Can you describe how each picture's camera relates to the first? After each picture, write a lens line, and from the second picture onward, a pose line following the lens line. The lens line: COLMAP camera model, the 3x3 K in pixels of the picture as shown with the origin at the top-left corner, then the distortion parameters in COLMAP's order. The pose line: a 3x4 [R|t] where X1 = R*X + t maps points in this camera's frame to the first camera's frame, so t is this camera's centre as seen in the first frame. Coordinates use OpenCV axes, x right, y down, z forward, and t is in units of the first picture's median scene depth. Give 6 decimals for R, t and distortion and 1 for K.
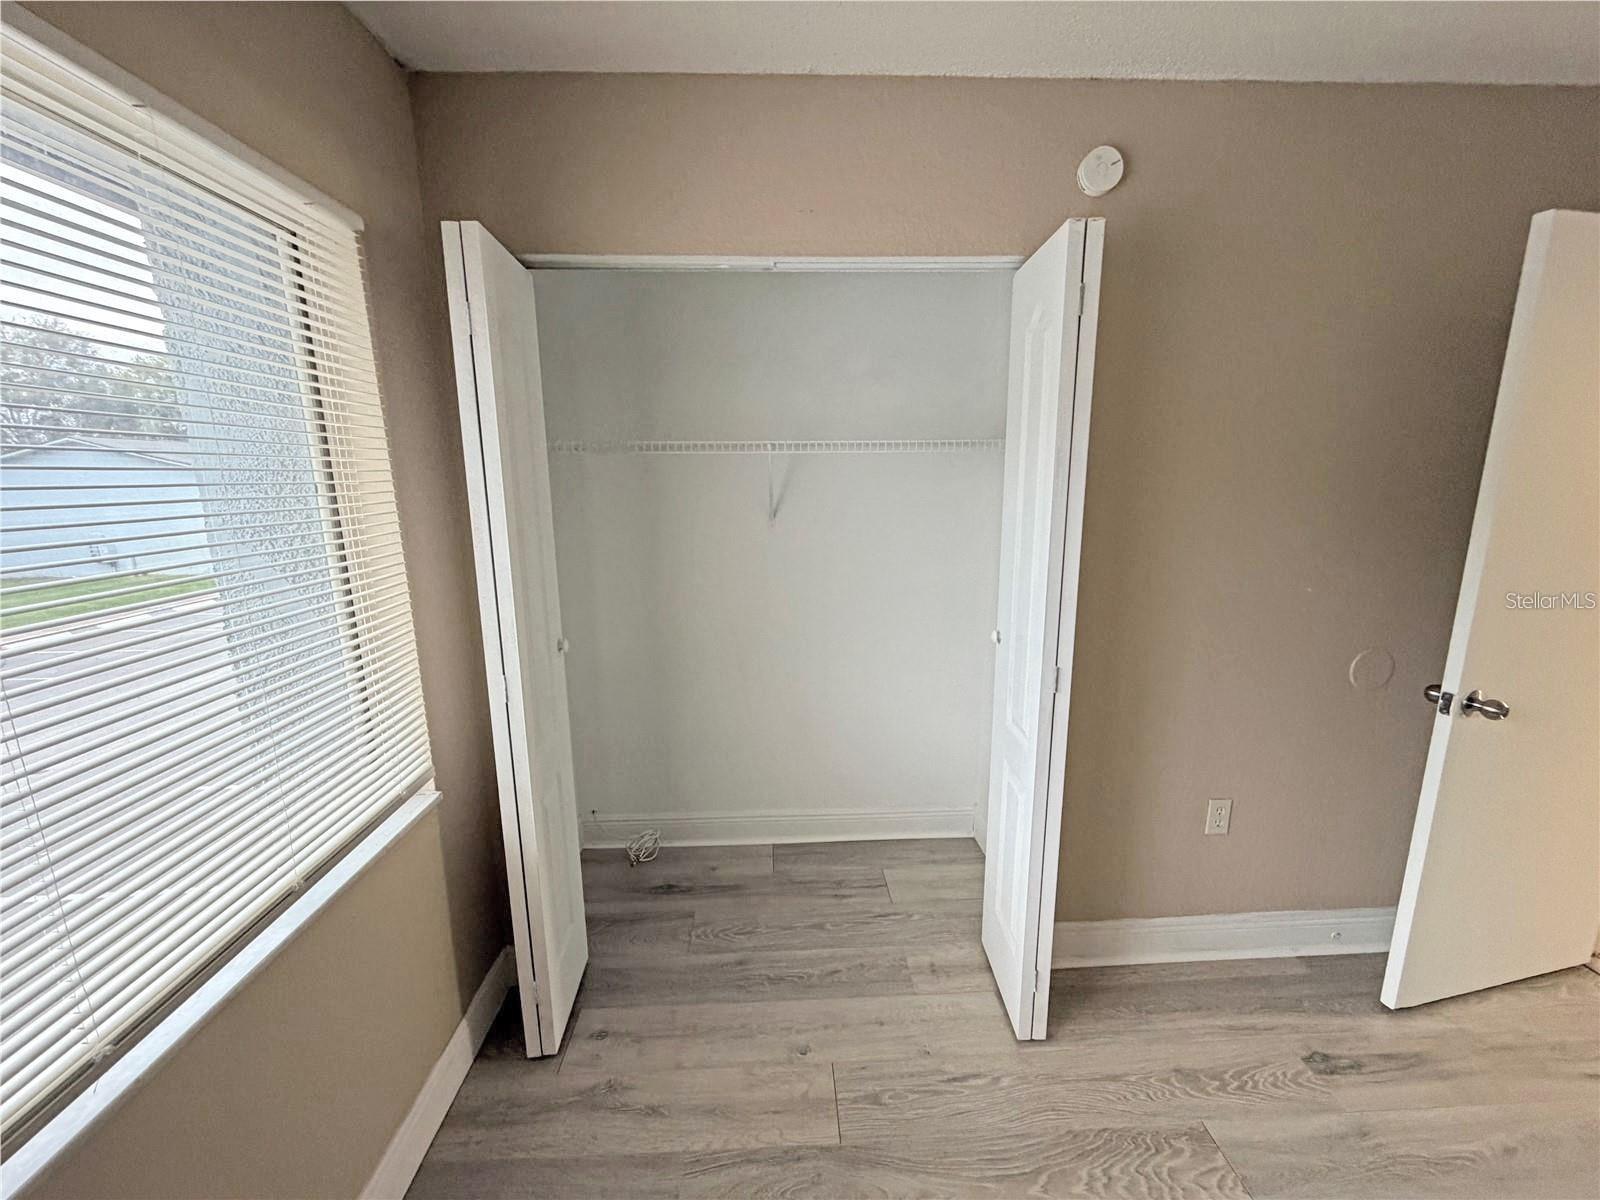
lens RADIAL K [[629.4, 0, 792.4], [0, 629.4, 604.7], [0, 0, 1]] dist [-0.008797, 0.000106]
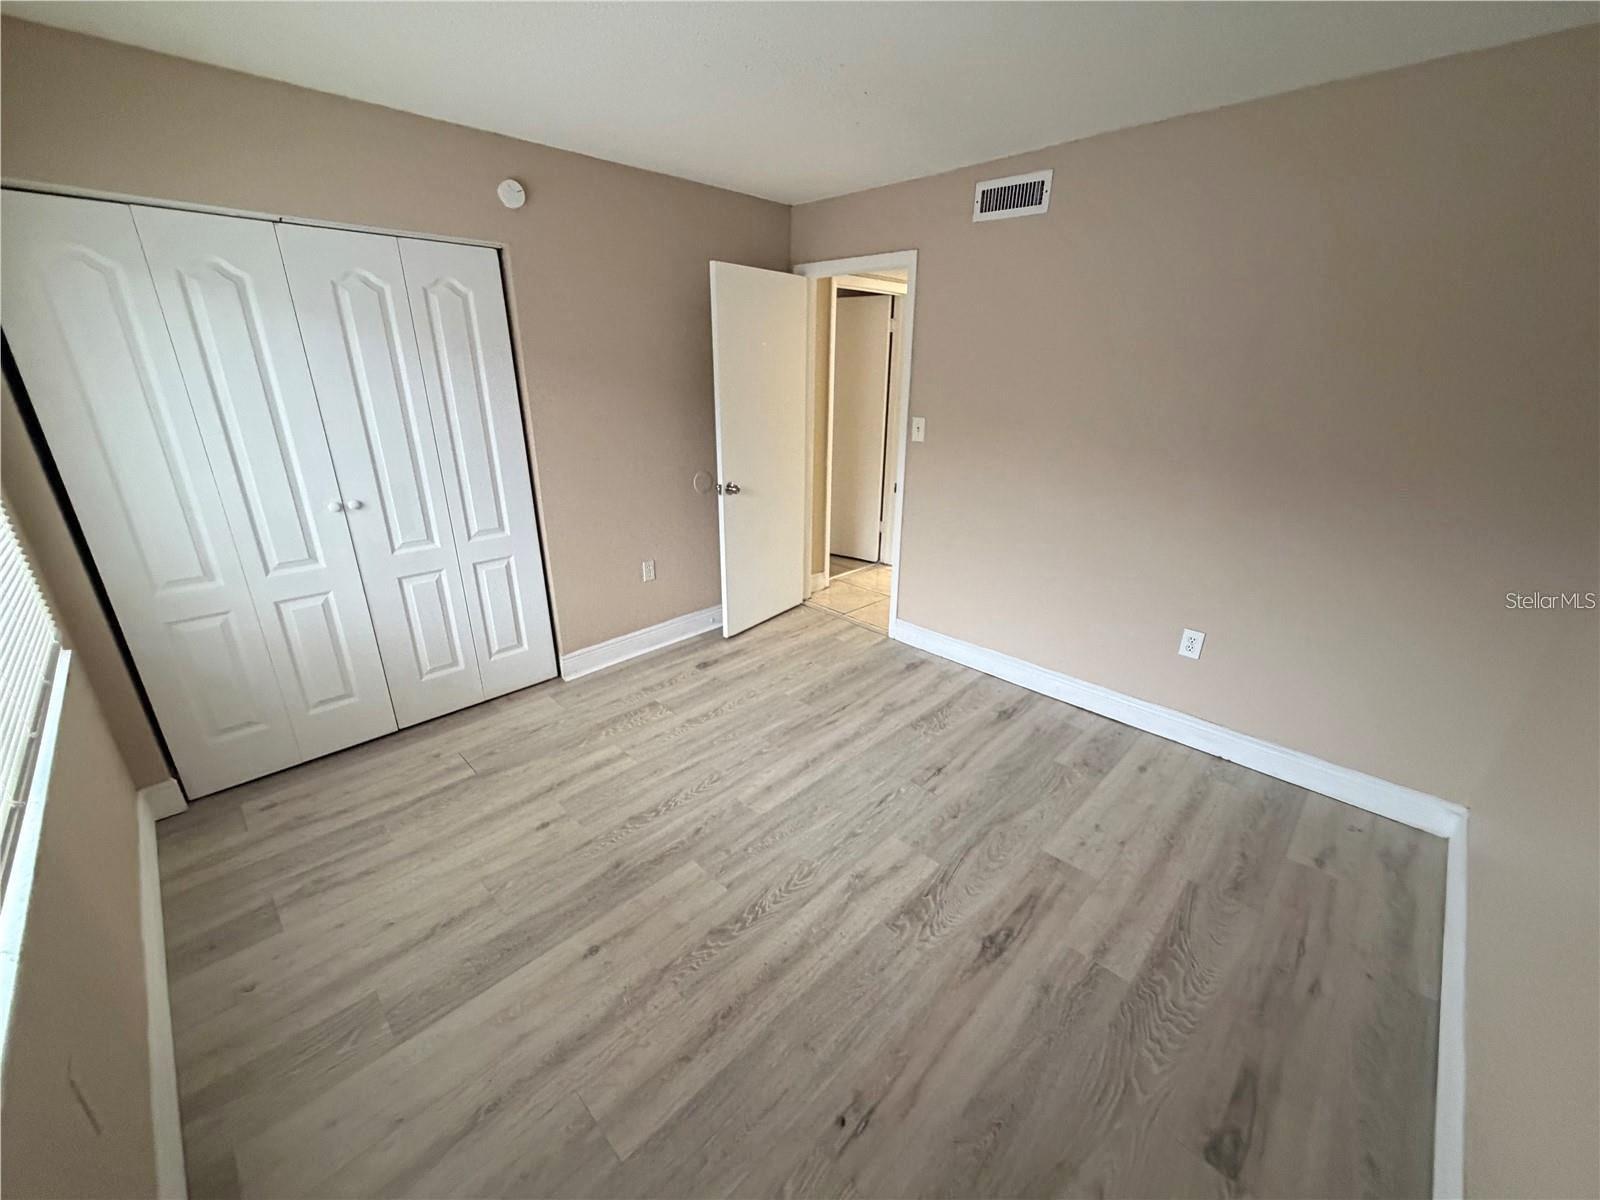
lens RADIAL K [[646.2, 0, 792.8], [0, 646.2, 606.4], [0, 0, 1]] dist [-0.000537, -0.000159]
pose [[0.731910, -0.224319, 0.643420, -0.301827], [0.118831, 0.971809, 0.203633, 0.119801], [-0.670960, -0.072583, 0.737932, -0.817708]]
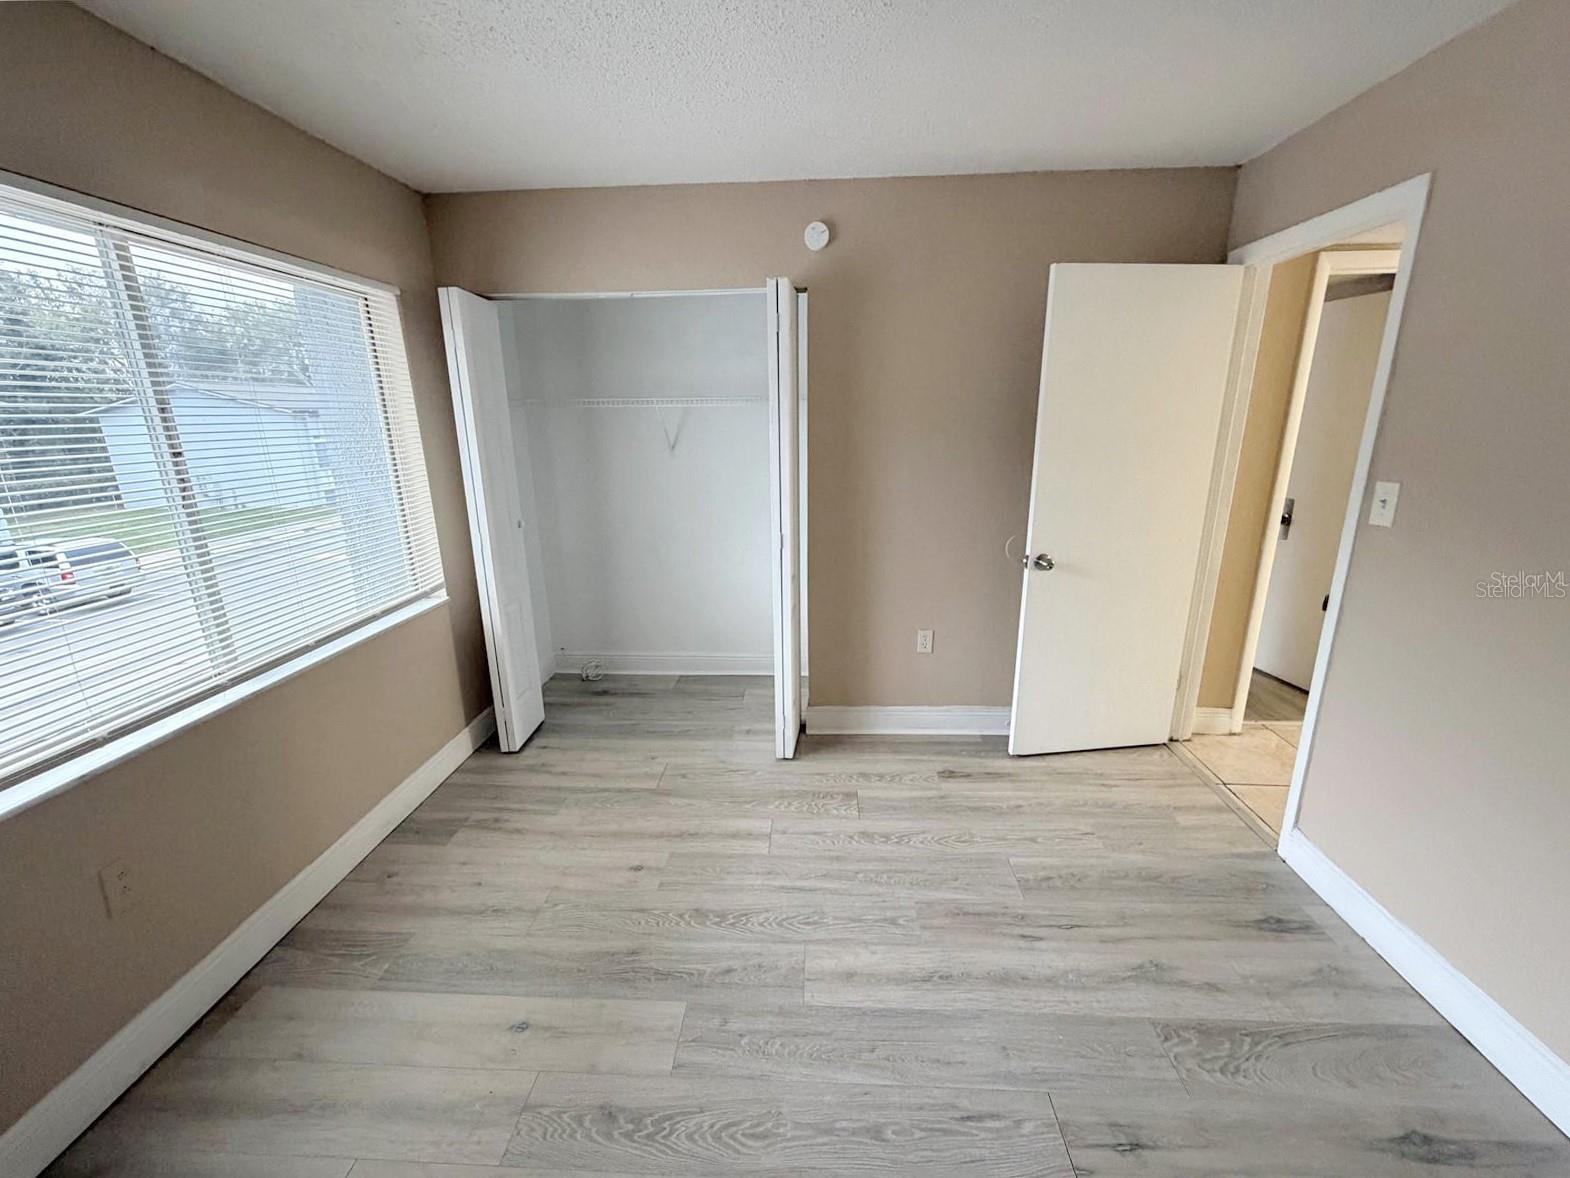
lens RADIAL K [[634.1, 0, 778.0], [0, 634.1, 595.2], [0, 0, 1]] dist [-0.000537, -0.000159]
pose [[0.995156, 0.022932, -0.095595, 0.534455], [-0.015807, 0.997086, 0.074630, 0.128886], [0.097028, -0.072758, 0.992619, -0.701179]]
